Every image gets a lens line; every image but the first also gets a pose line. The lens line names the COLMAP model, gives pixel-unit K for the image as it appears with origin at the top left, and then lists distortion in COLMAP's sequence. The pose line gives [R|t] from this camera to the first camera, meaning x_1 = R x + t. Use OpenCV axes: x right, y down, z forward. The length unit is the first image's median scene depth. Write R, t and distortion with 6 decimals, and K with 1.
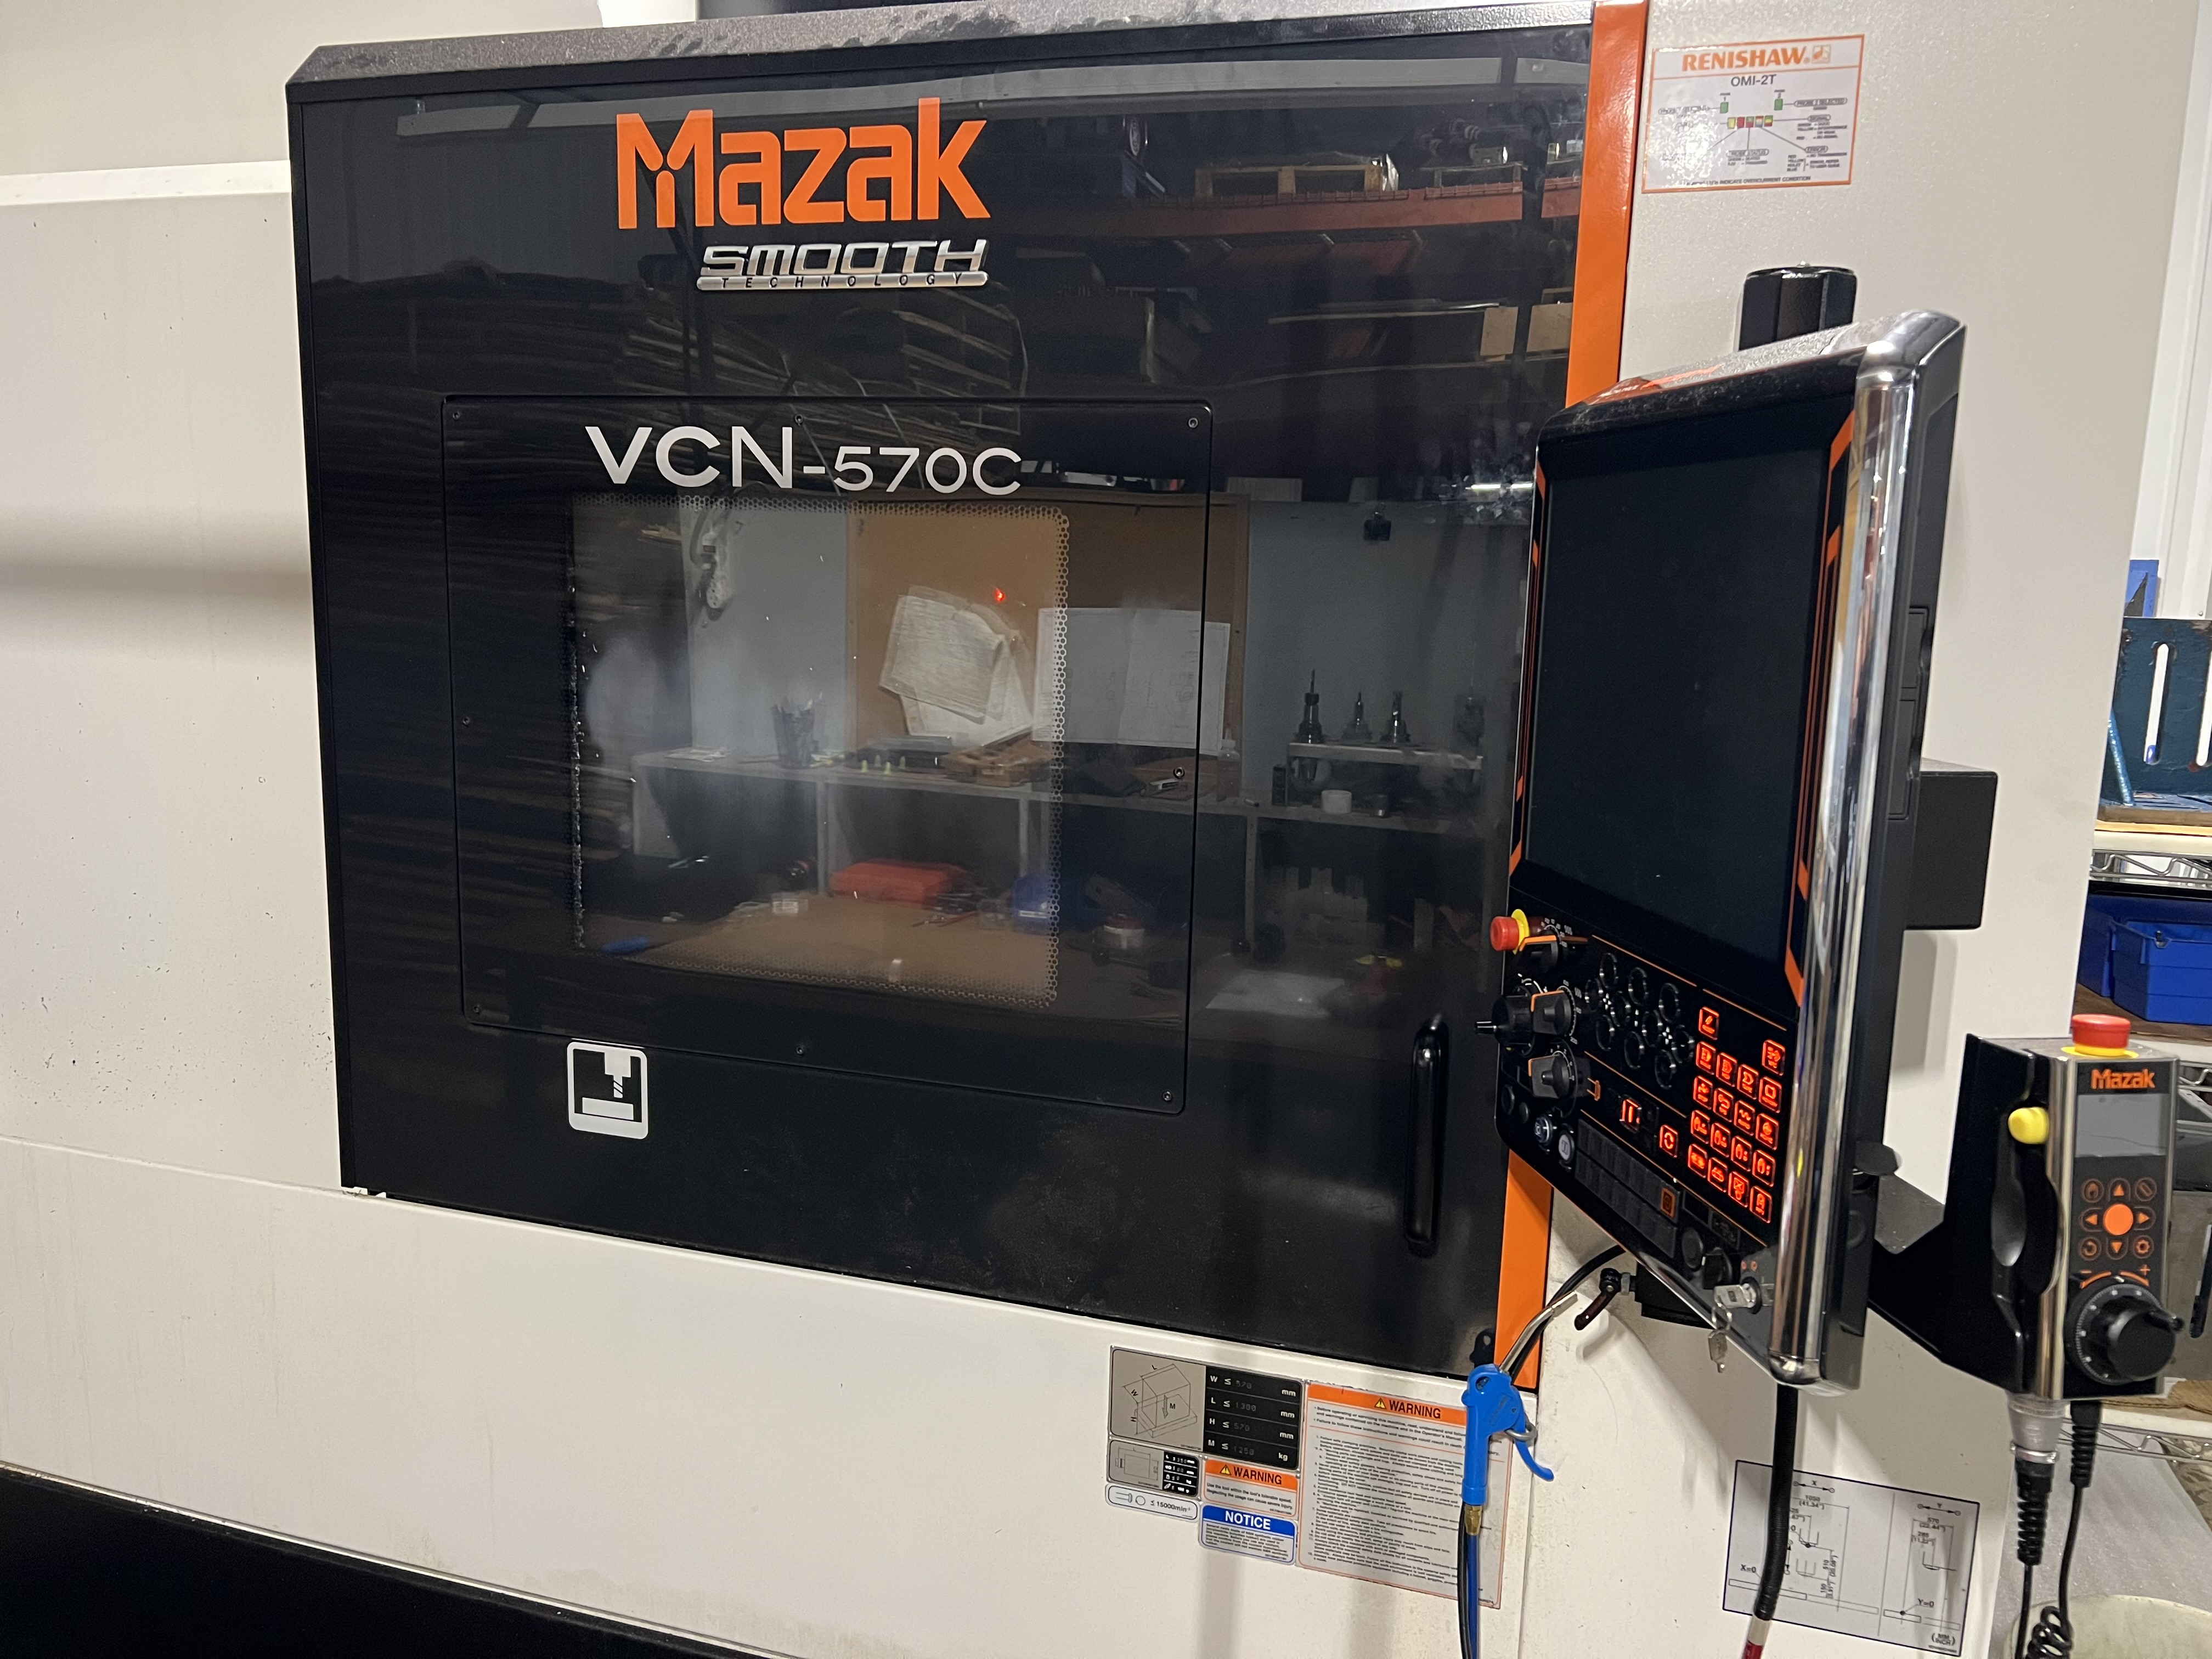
lens RADIAL K [[1677.4, 0, 1106.5], [0, 1677.4, 826.1], [0, 0, 1]] dist [-0.029589, -0.014934]
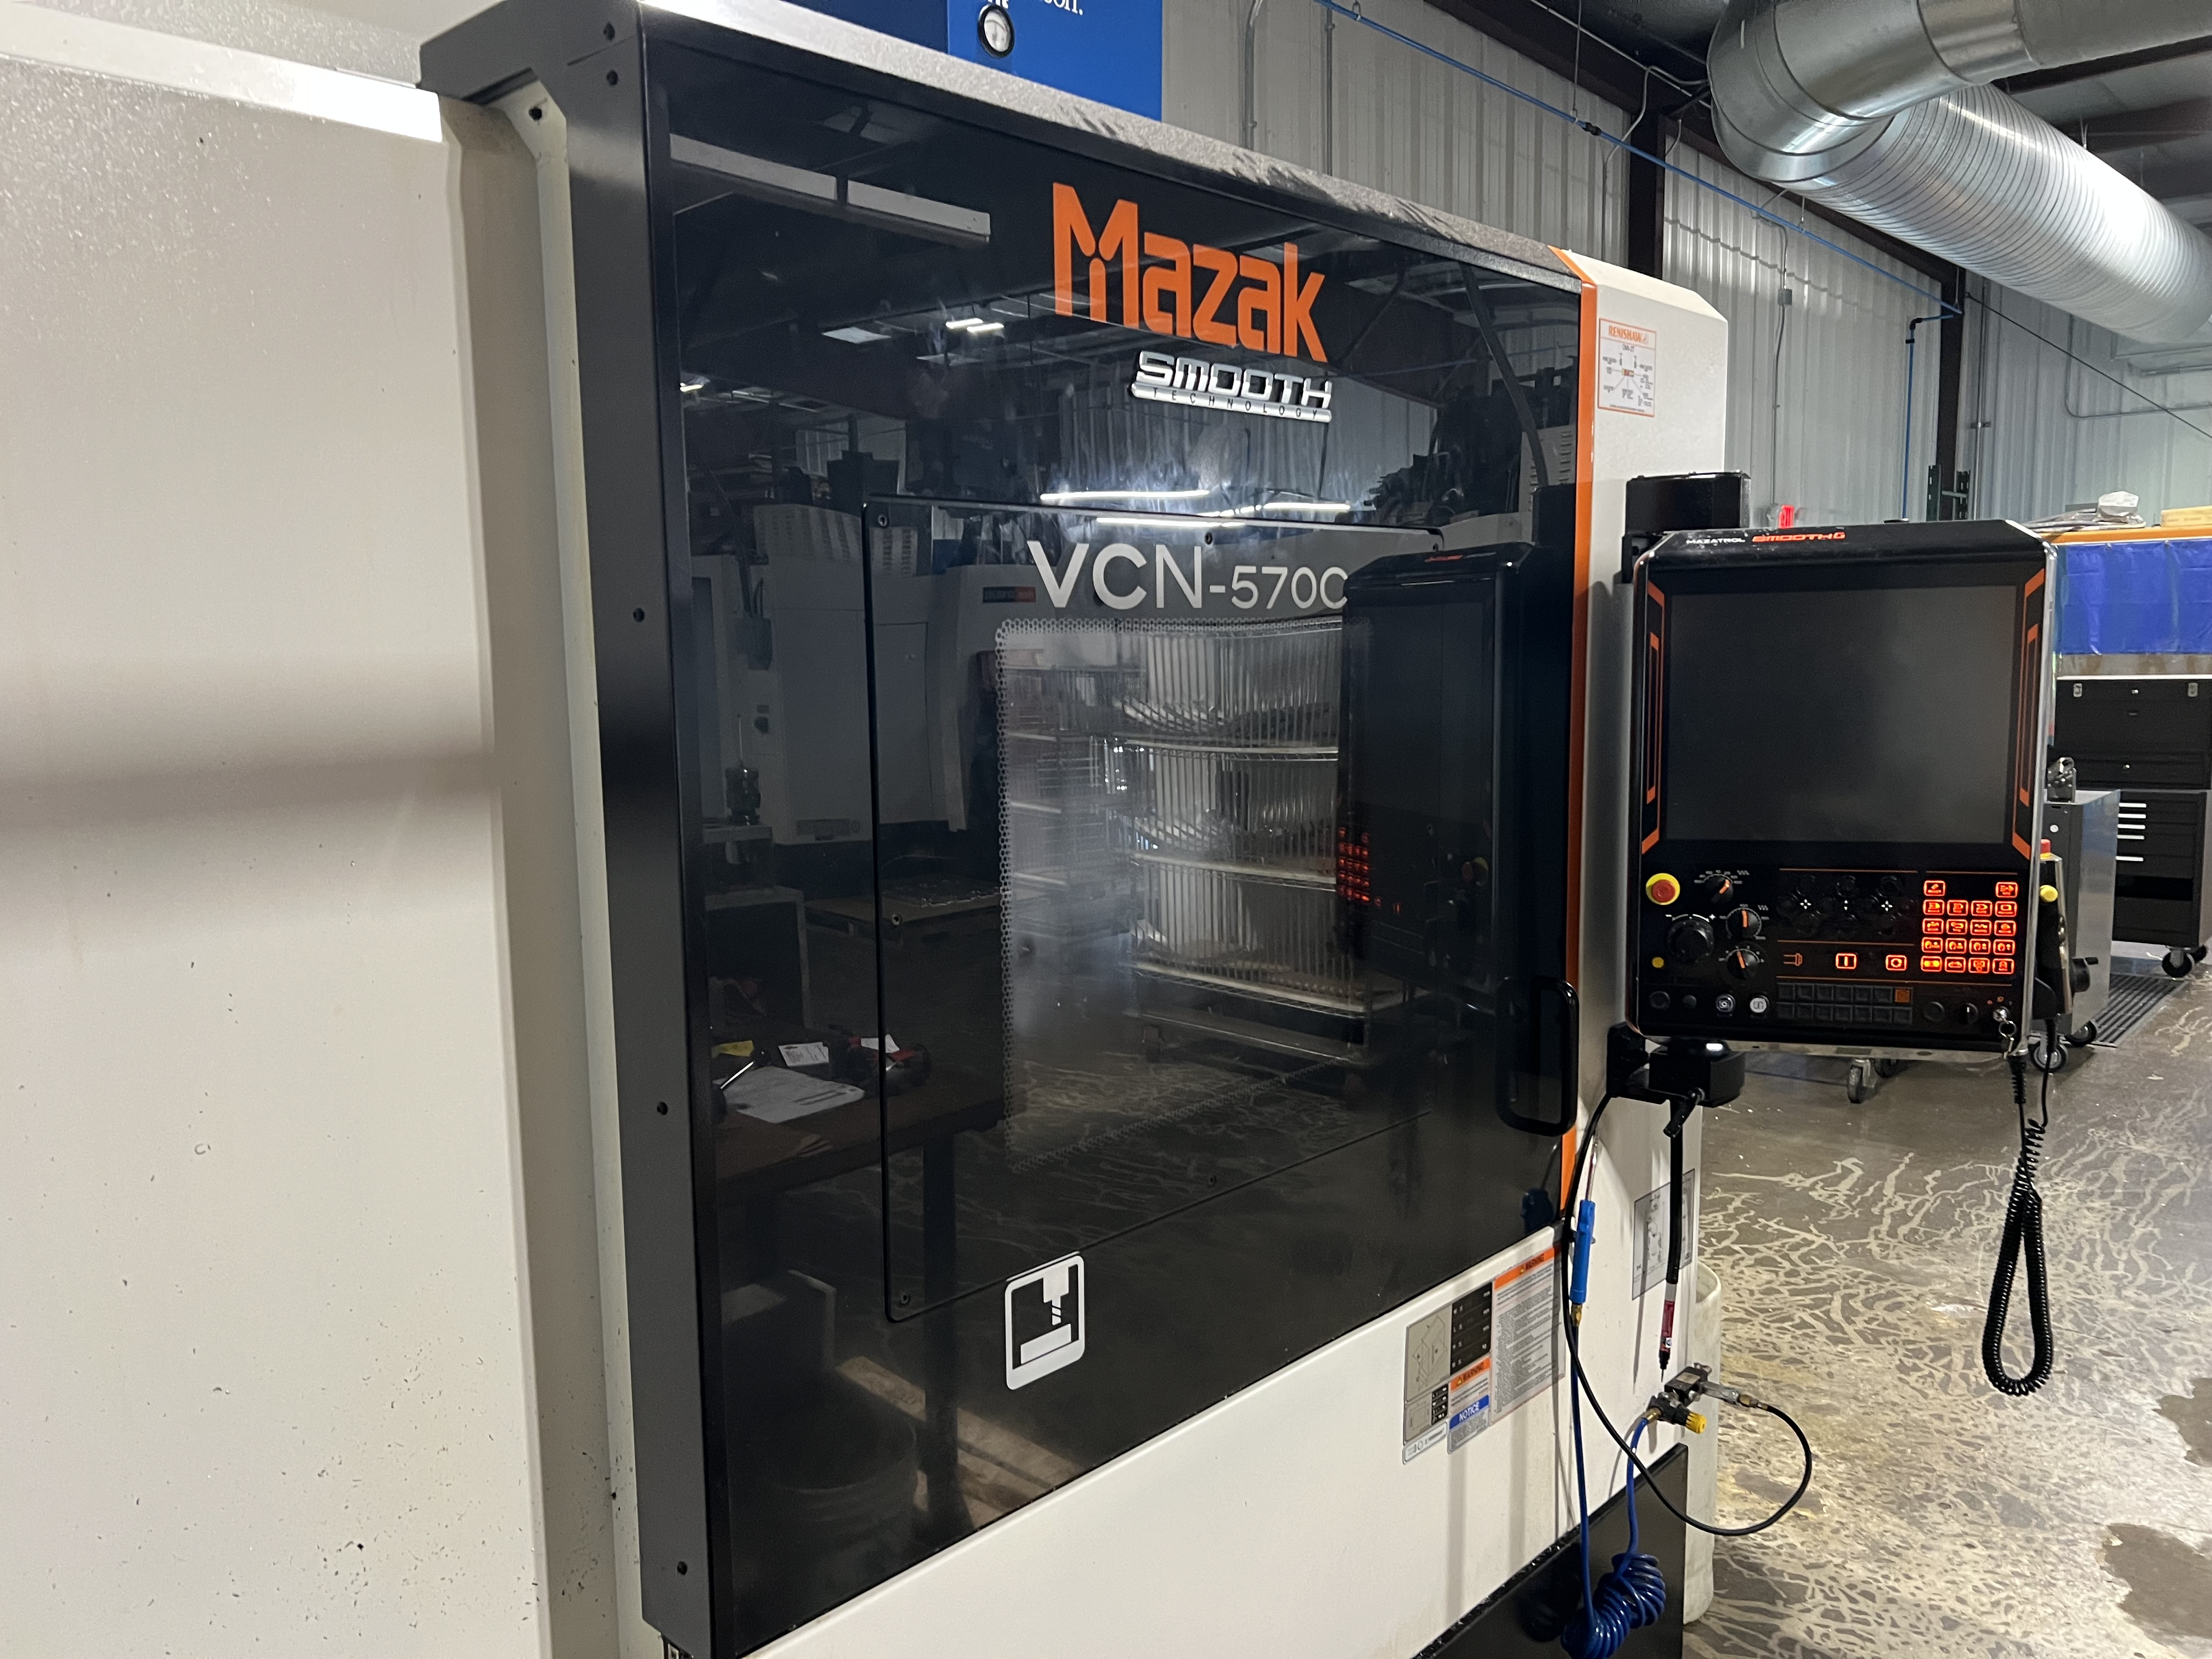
lens RADIAL K [[1677.4, 0, 1105.4], [0, 1677.4, 830.9], [0, 0, 1]] dist [-0.029589, -0.014934]
pose [[0.446634, -0.146309, 0.882673, -1.107835], [0.171099, 0.982299, 0.076246, -0.160265], [-0.878204, 0.116971, 0.463762, 0.619408]]
